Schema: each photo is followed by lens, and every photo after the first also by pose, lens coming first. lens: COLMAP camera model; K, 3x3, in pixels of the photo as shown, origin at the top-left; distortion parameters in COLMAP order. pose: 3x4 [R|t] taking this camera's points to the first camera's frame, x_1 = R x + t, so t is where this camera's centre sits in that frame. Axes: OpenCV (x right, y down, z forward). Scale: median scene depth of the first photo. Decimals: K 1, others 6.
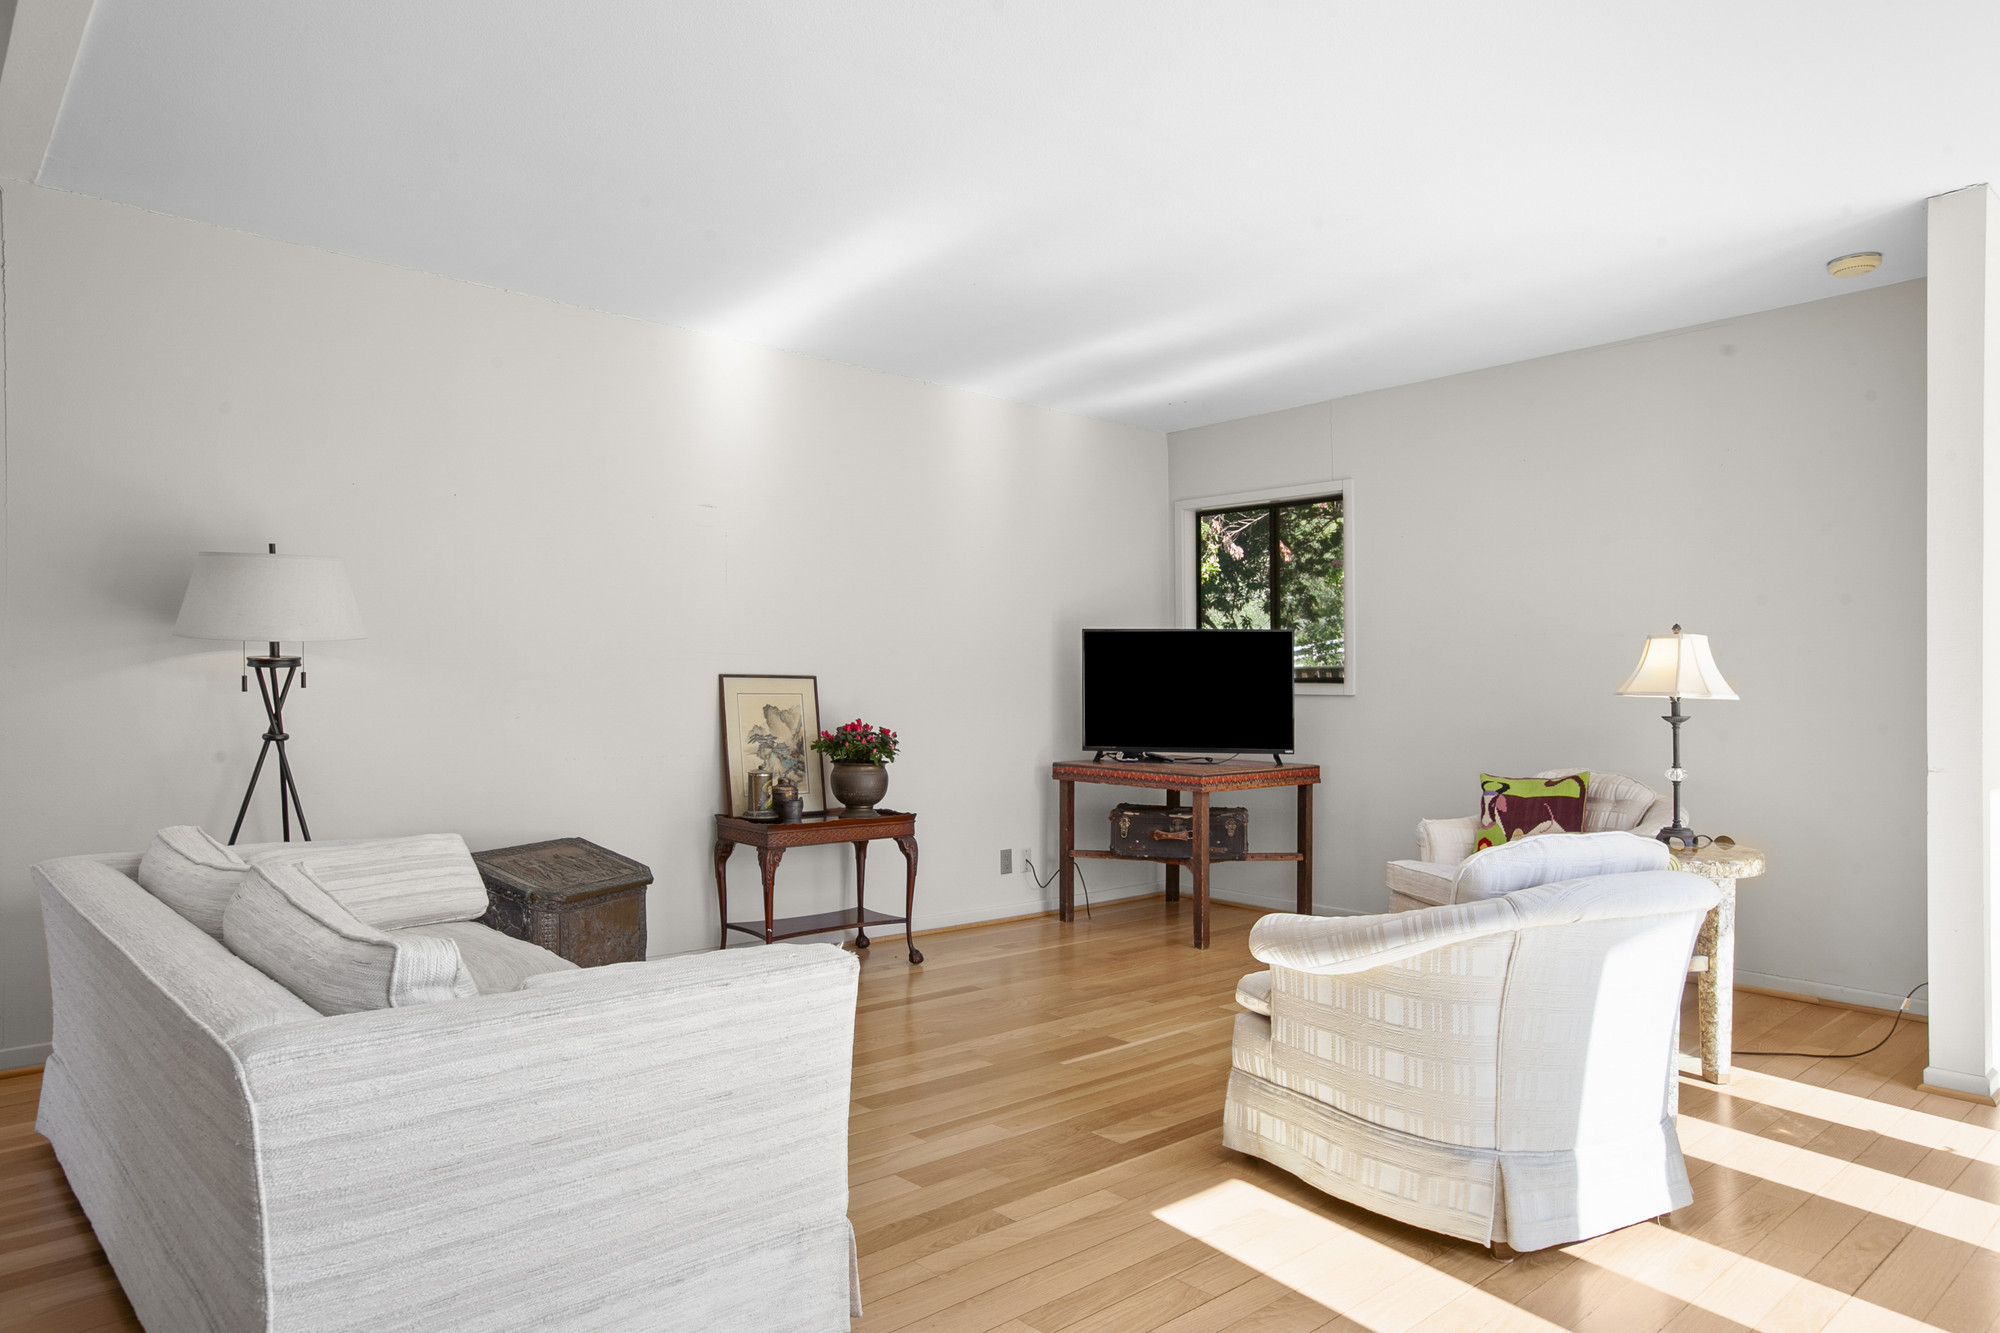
lens RADIAL K [[1252.4, 0, 997.4], [0, 1252.4, 670.5], [0, 0, 1]] dist [0.006848, 0.009918]
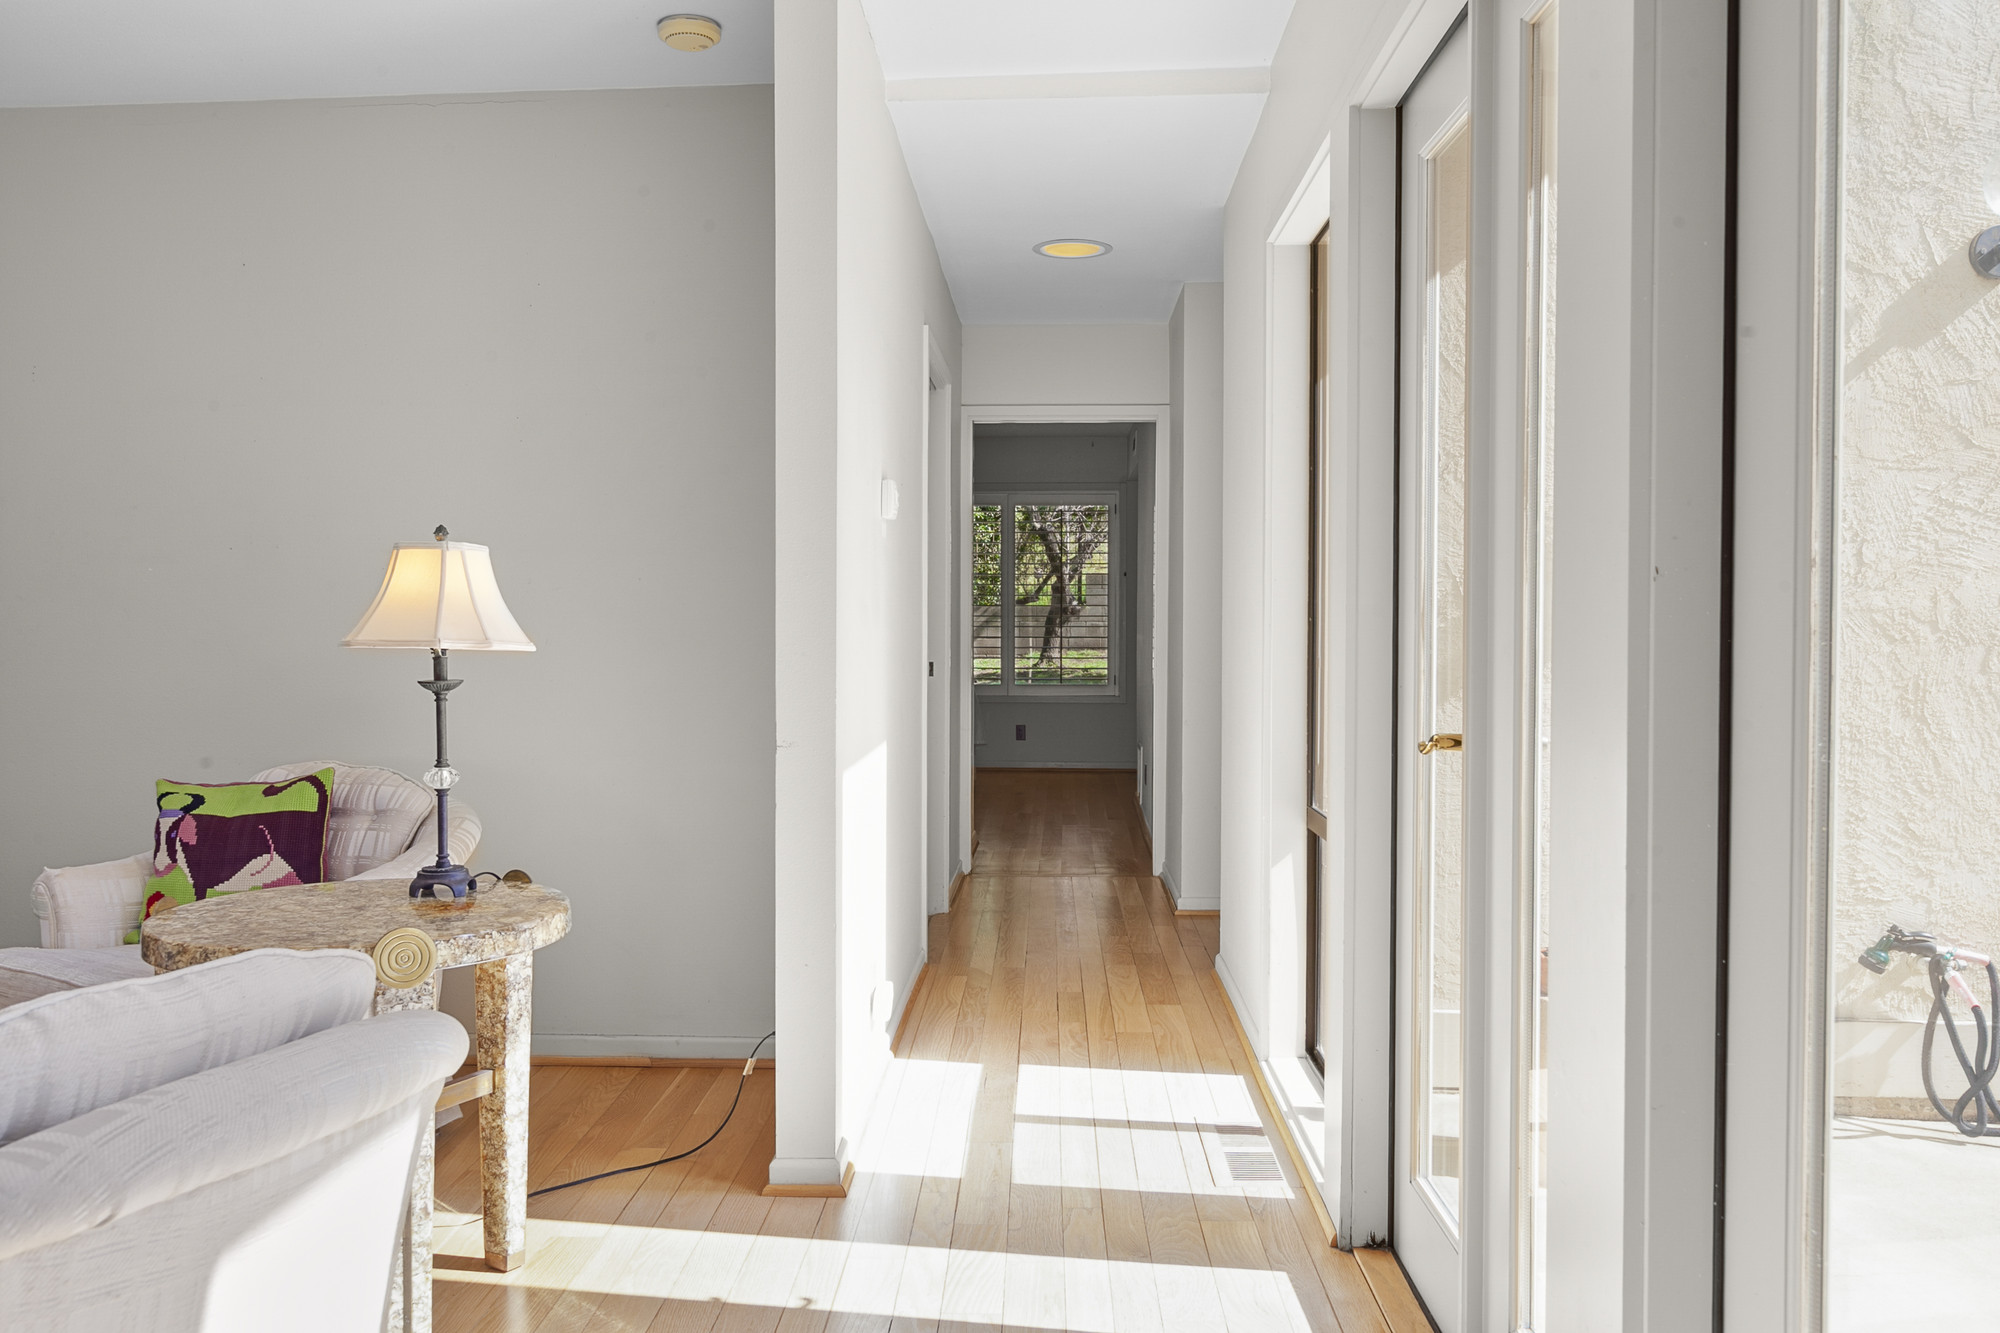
lens RADIAL K [[1532.4, 0, 999.2], [0, 1532.4, 665.4], [0, 0, 1]] dist [-0.041274, -0.004149]
pose [[0.702482, -0.019451, 0.711436, 0.208001], [-0.008949, 0.999306, 0.036158, 0.001023], [-0.711645, -0.031767, 0.701820, 0.299562]]
